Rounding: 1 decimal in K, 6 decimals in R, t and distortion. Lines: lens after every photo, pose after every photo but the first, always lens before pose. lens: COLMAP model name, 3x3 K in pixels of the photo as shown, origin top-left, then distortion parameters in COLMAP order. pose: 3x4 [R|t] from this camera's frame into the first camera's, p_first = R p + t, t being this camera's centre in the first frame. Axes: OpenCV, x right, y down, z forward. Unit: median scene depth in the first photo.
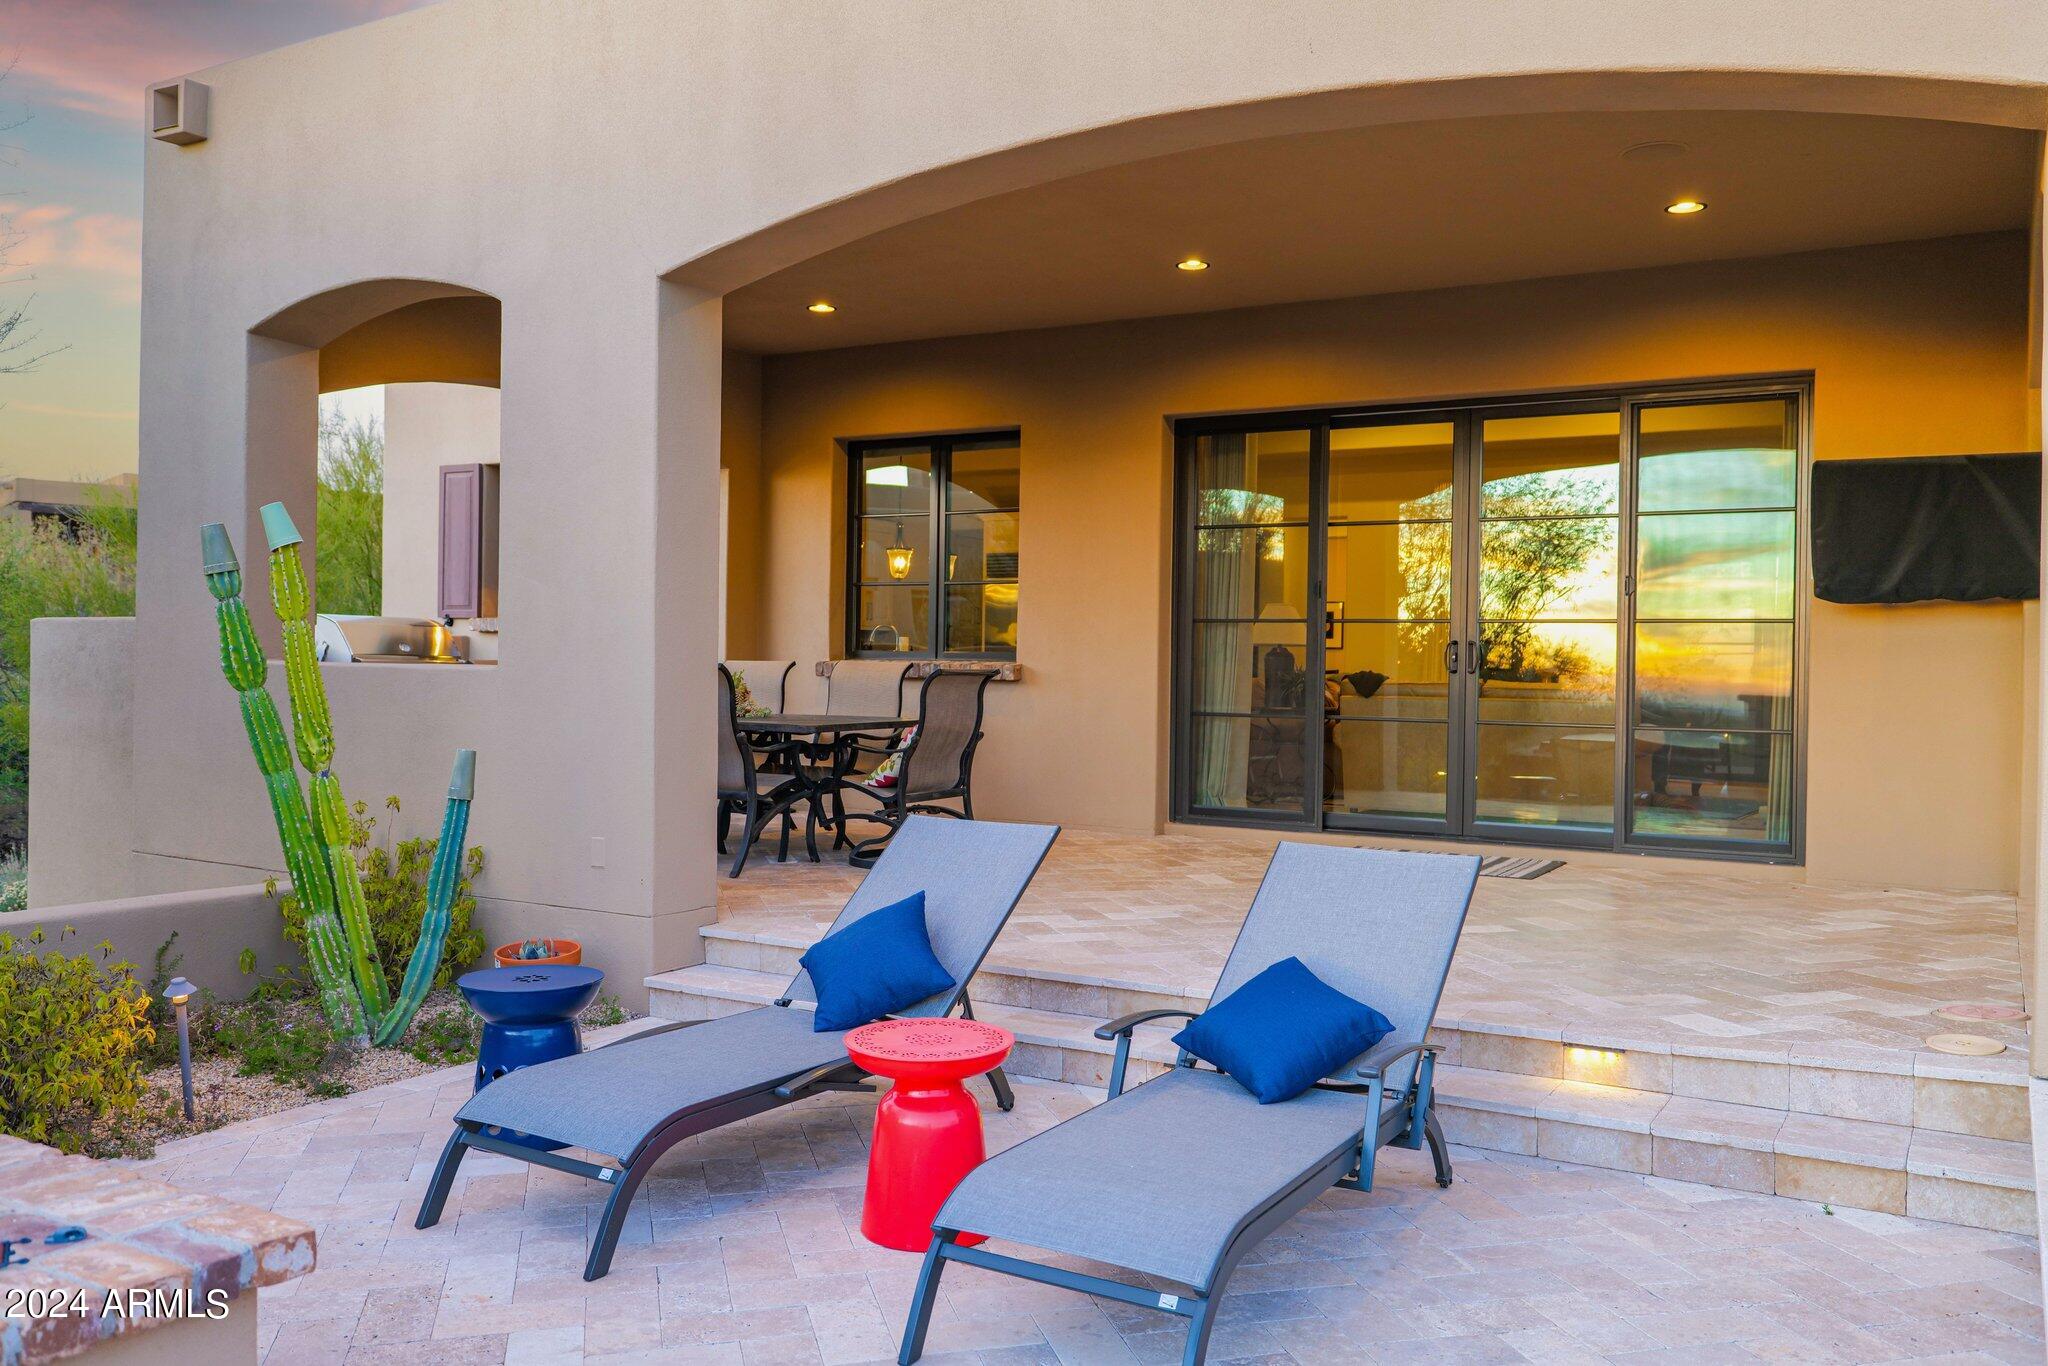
lens RADIAL K [[1779.5, 0, 1024.0], [0, 1779.5, 683.0], [0, 0, 1]] dist [-0.002489, 0.000777]
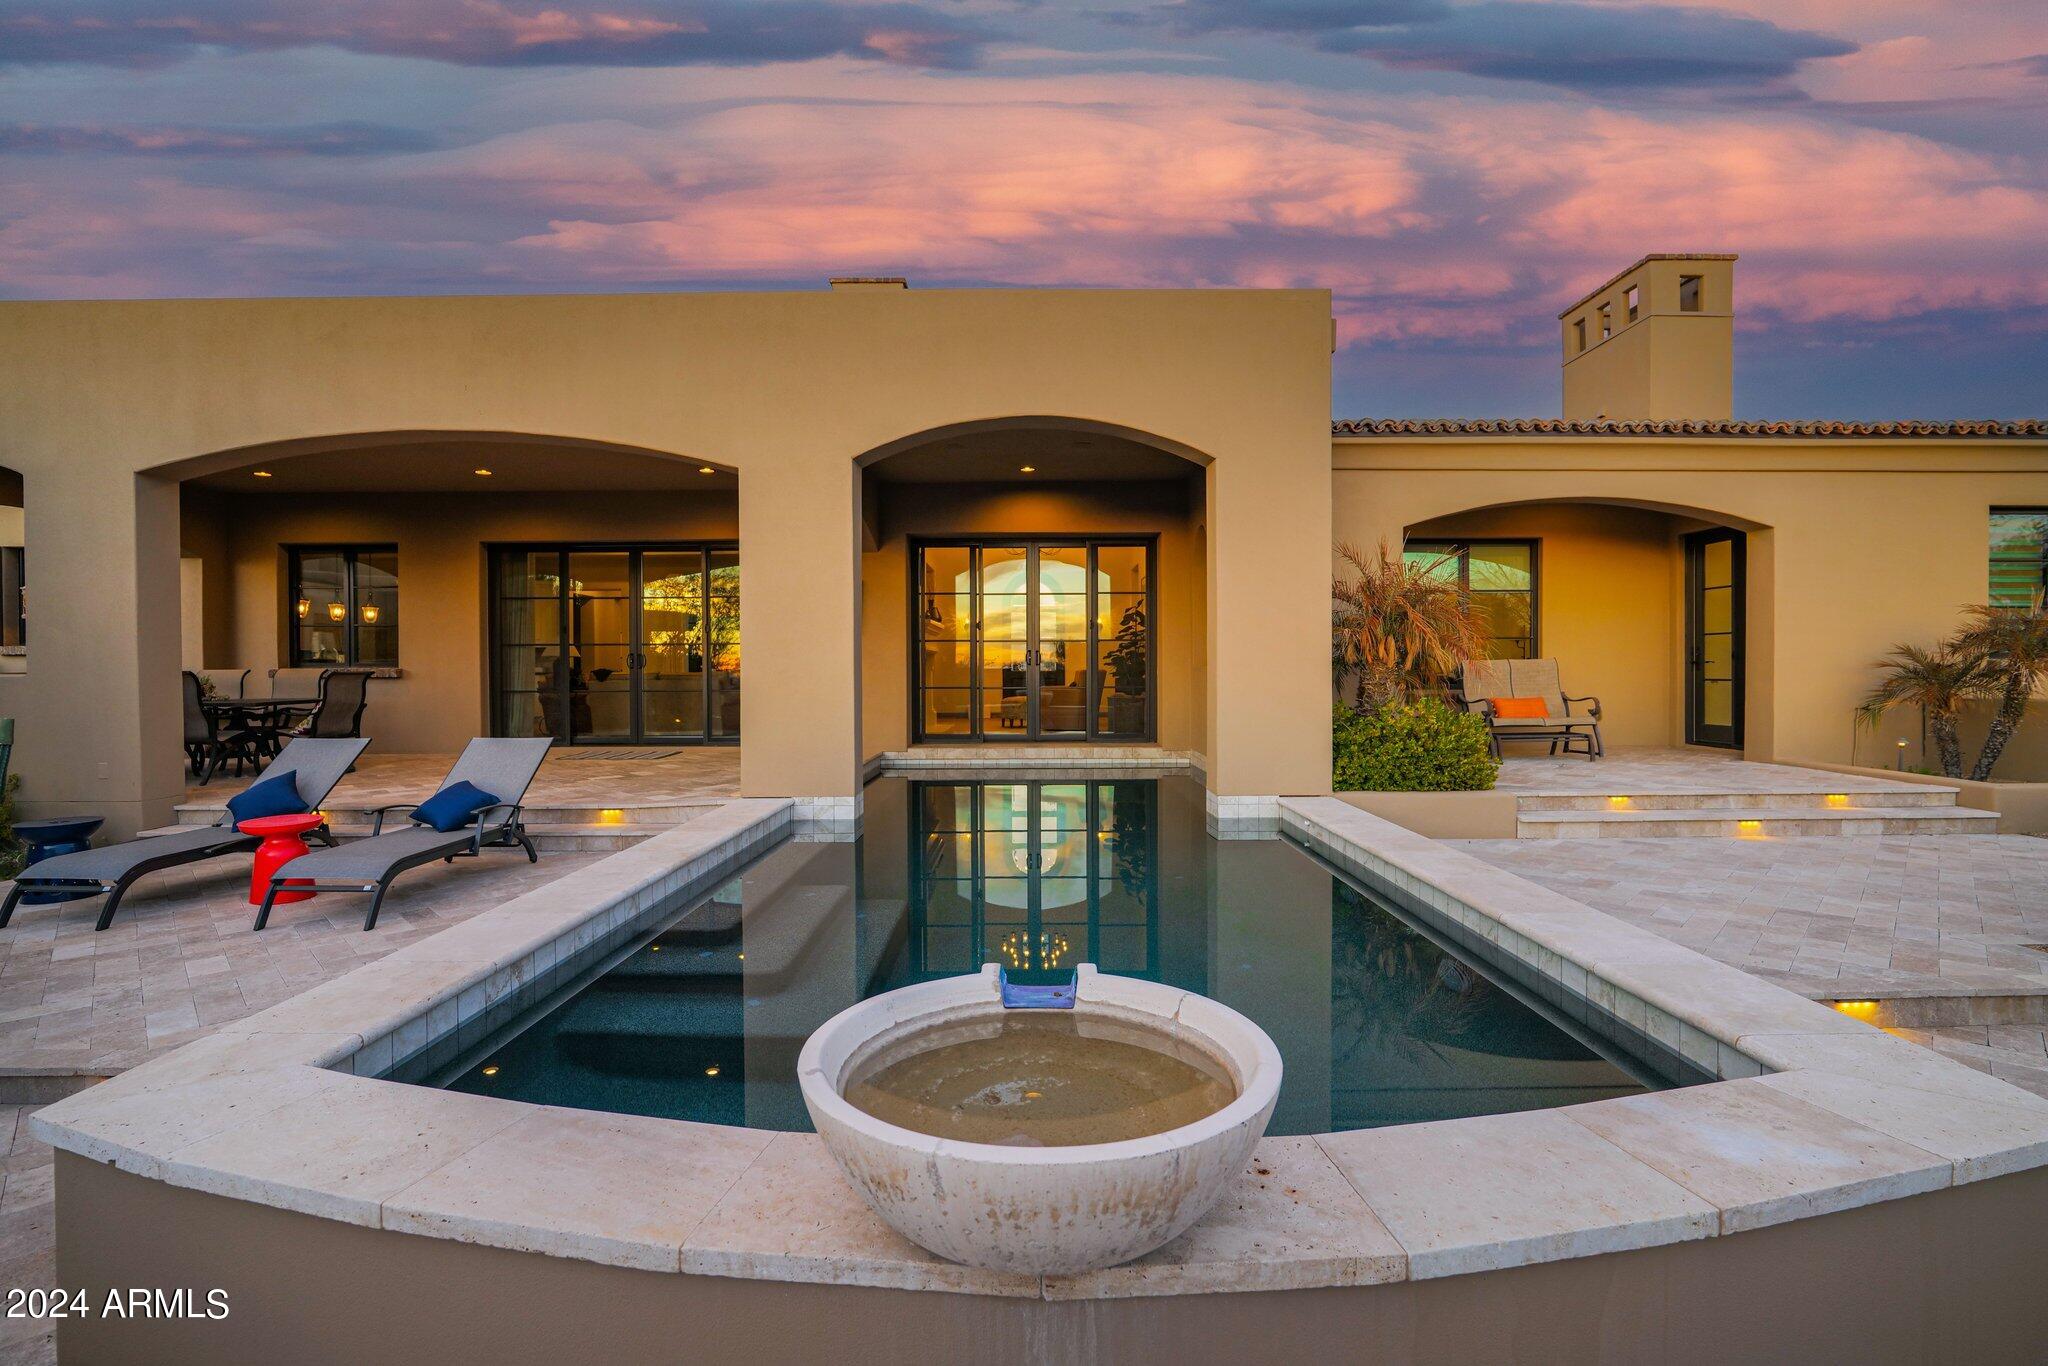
lens RADIAL K [[946.6, 0, 1031.4], [0, 946.6, 680.2], [0, 0, 1]] dist [-0.023126, 0.005110]
pose [[0.853862, -0.025900, 0.519855, 0.066510], [0.022463, 0.999664, 0.012910, 0.004975], [-0.520015, 0.000655, 0.854157, -0.259322]]
